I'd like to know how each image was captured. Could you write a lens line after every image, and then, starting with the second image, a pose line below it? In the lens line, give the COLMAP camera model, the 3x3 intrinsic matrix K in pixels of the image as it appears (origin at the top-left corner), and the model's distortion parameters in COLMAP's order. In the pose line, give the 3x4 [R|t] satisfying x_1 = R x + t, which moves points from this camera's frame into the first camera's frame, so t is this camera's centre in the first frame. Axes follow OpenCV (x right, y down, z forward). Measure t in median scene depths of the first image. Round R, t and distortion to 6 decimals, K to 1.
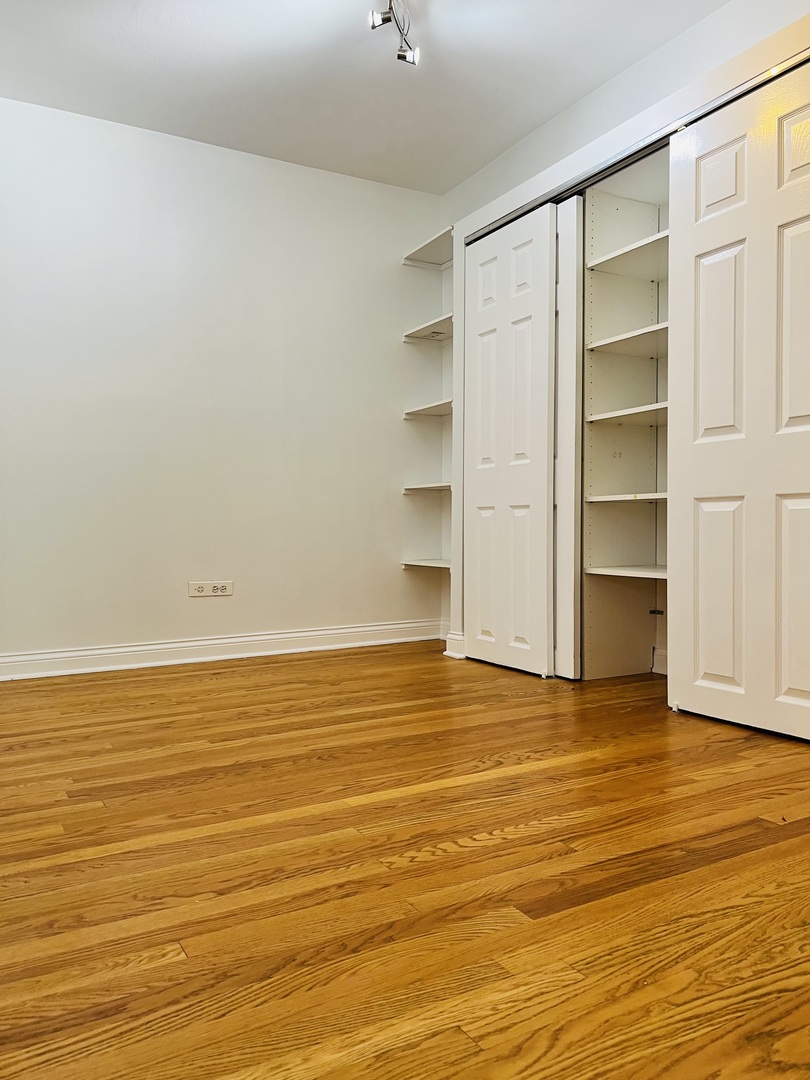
lens RADIAL K [[808.7, 0, 401.8], [0, 808.7, 544.7], [0, 0, 1]] dist [0.028904, -0.036098]
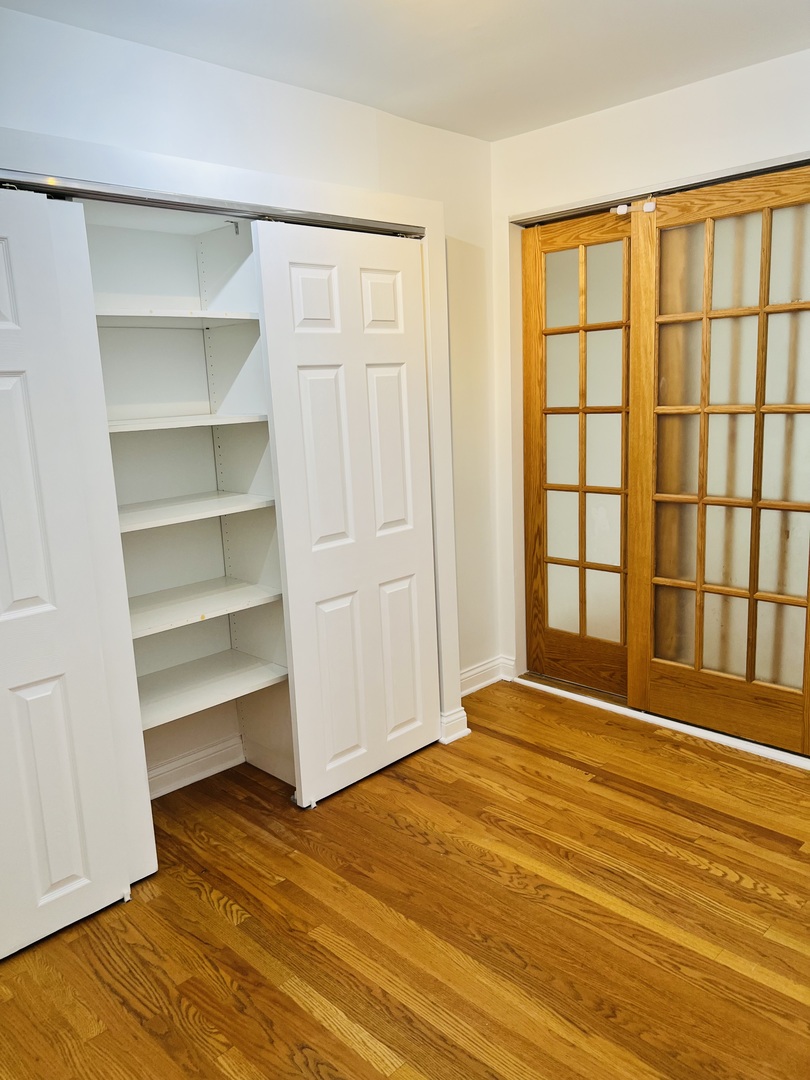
lens RADIAL K [[808.7, 0, 400.2], [0, 808.7, 534.4], [0, 0, 1]] dist [0.028904, -0.036098]
pose [[-0.264740, -0.173081, 0.948660, -0.825391], [0.057061, 0.979225, 0.194581, -0.439335], [-0.962630, 0.105645, -0.249364, 1.486163]]
